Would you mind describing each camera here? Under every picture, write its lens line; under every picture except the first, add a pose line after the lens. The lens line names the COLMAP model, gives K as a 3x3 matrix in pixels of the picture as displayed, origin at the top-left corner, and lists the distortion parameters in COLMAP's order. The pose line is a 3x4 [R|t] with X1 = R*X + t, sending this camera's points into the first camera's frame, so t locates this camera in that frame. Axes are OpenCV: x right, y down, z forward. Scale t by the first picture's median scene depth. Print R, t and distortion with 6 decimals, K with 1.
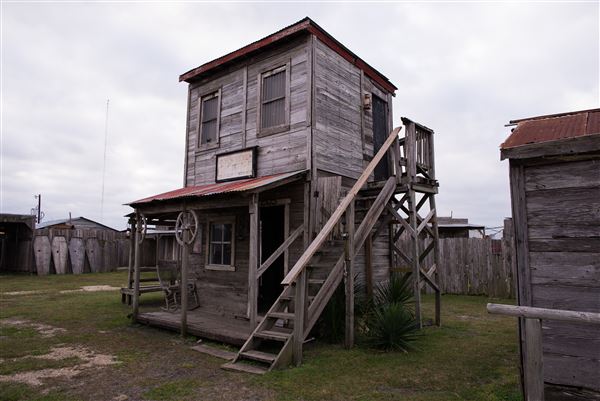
lens RADIAL K [[420.6, 0, 300.0], [0, 420.6, 200.5], [0, 0, 1]] dist [-0.058509, 0.005586]
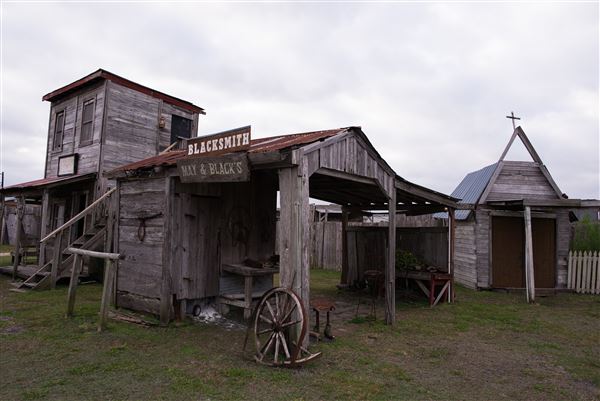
lens RADIAL K [[420.6, 0, 300.0], [0, 420.6, 200.5], [0, 0, 1]] dist [-0.058509, 0.005586]
pose [[0.999066, 0.028002, 0.032910, 0.618877], [-0.029331, 0.998744, 0.040614, -0.045940], [-0.031732, -0.041541, 0.998633, -0.458126]]
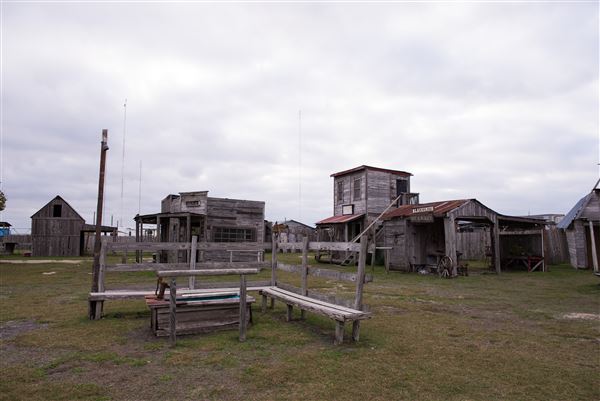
lens RADIAL K [[420.6, 0, 300.0], [0, 420.6, 200.5], [0, 0, 1]] dist [-0.058509, 0.005586]
pose [[0.902335, -0.039538, -0.429219, 0.843523], [0.048454, 0.998777, 0.009861, -0.201006], [0.428304, -0.029696, 0.903147, -1.879790]]
